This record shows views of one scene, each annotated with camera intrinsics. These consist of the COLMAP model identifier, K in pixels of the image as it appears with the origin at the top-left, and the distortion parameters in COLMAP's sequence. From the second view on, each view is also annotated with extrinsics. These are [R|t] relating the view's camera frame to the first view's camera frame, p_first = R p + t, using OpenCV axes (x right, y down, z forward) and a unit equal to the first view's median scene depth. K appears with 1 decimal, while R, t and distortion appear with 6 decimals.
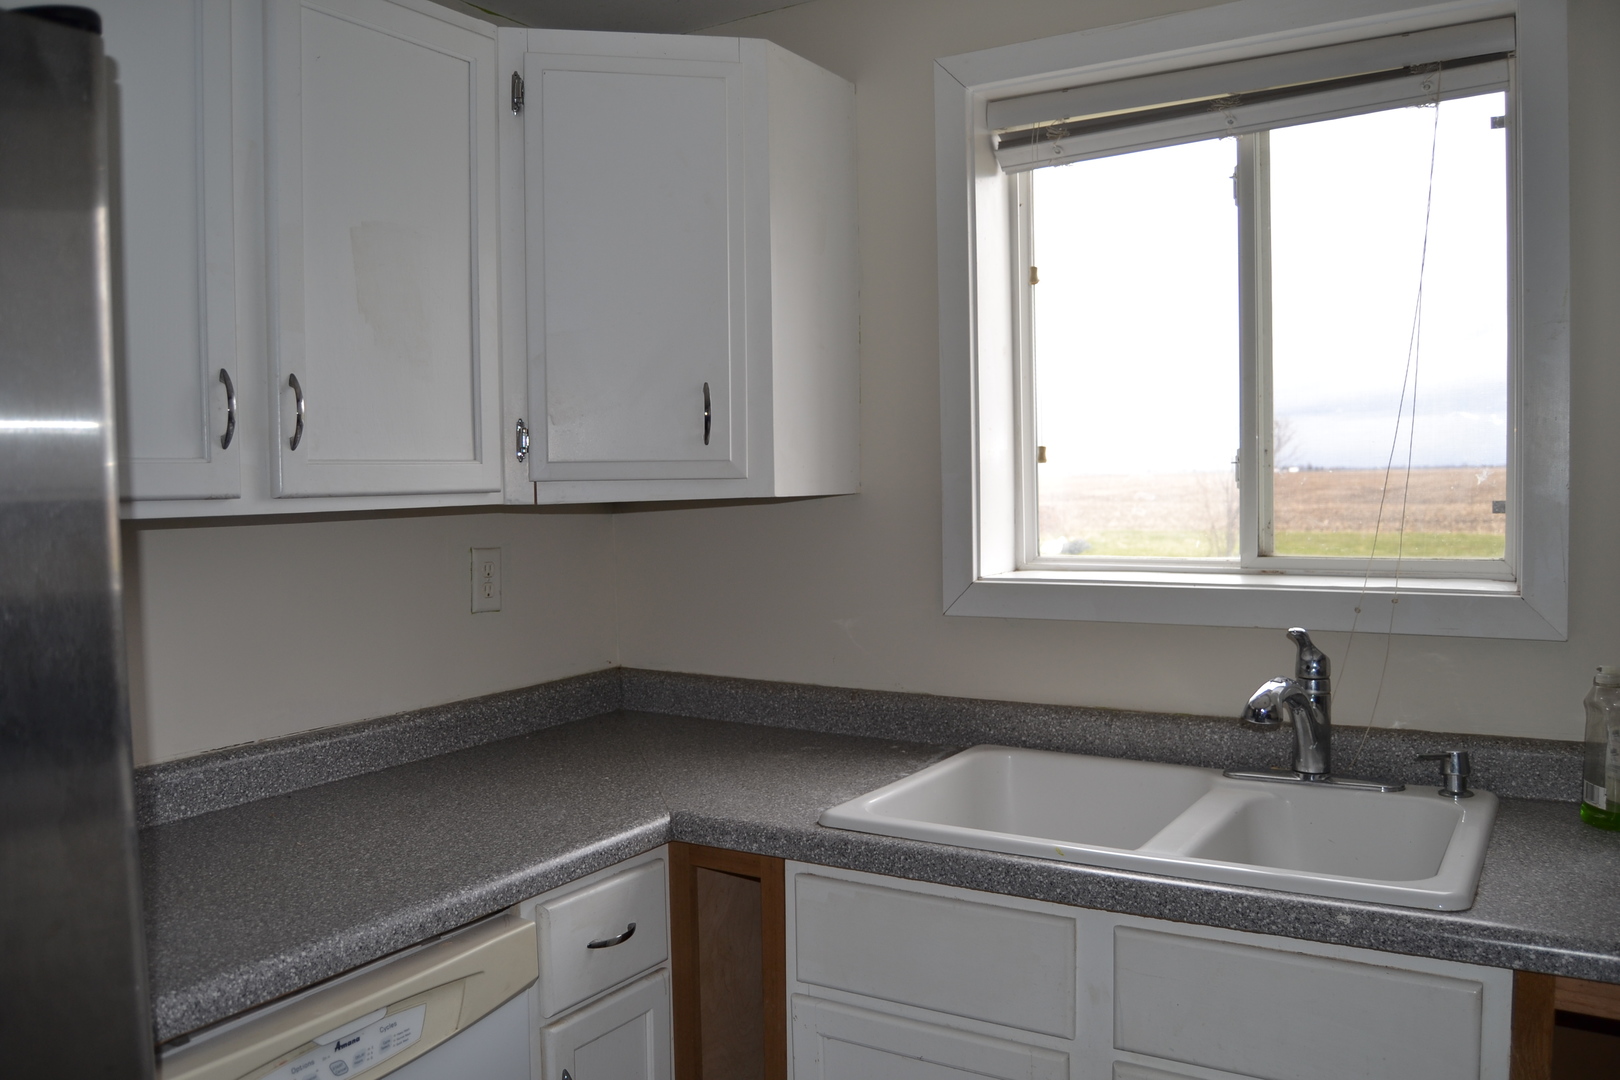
lens RADIAL K [[1288.2, 0, 811.0], [0, 1288.2, 535.3], [0, 0, 1]] dist [-0.117212, 0.088340]
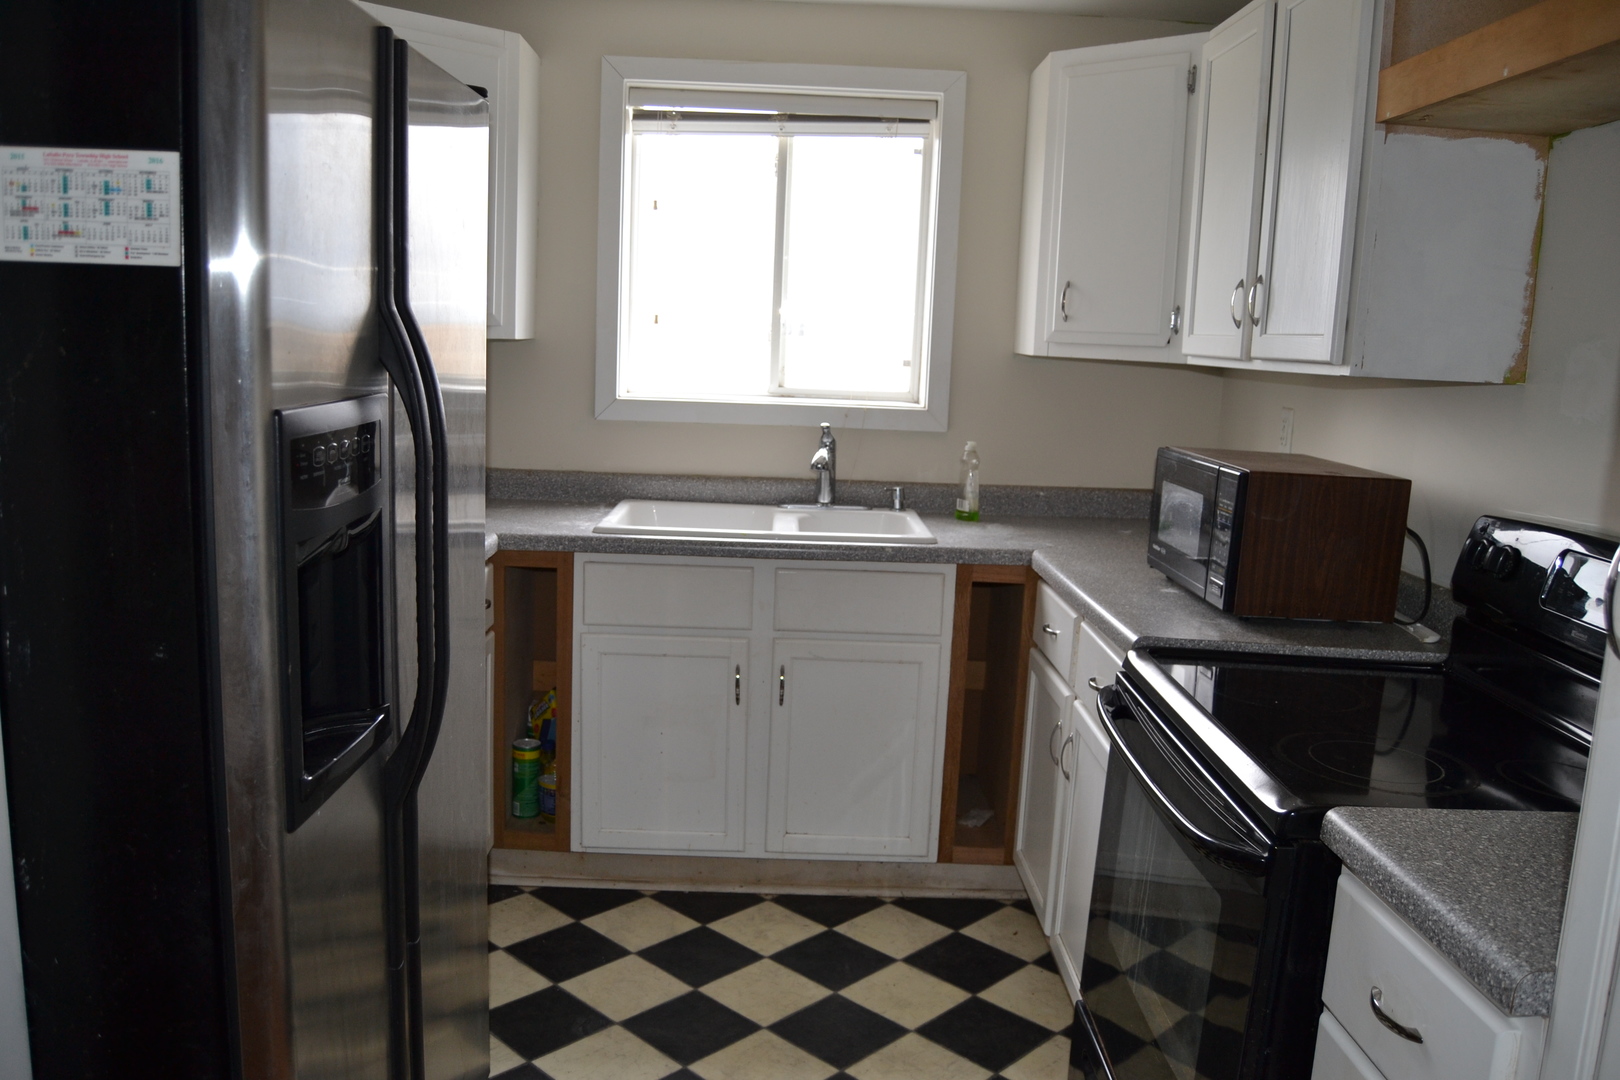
lens RADIAL K [[1292.2, 0, 806.1], [0, 1292.2, 542.2], [0, 0, 1]] dist [-0.093298, 0.032067]
pose [[0.840844, -0.036936, 0.540016, -0.637635], [-0.028268, 0.993311, 0.111957, 0.032618], [-0.540539, -0.109403, 0.834176, -0.555490]]
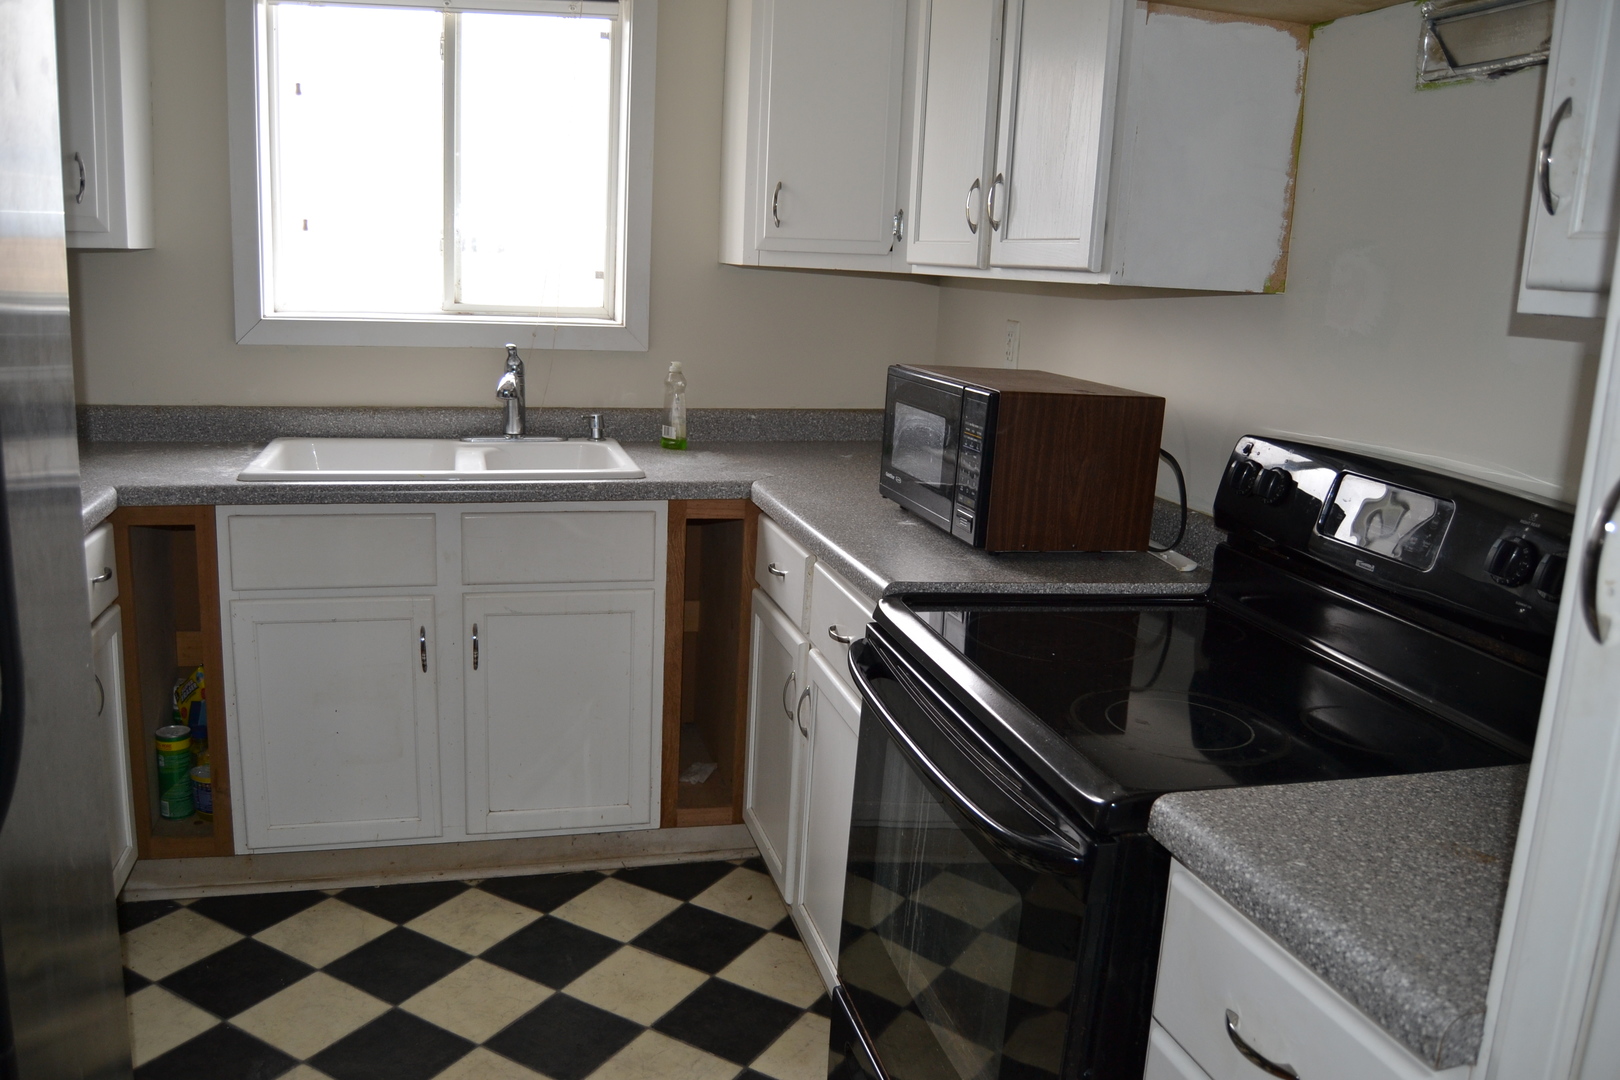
lens RADIAL K [[1292.2, 0, 806.1], [0, 1292.2, 542.2], [0, 0, 1]] dist [-0.093298, 0.032067]
pose [[0.684396, -0.108390, 0.721009, -0.549942], [-0.022533, 0.985272, 0.169506, 0.033427], [-0.728762, -0.132256, 0.671874, -0.403155]]
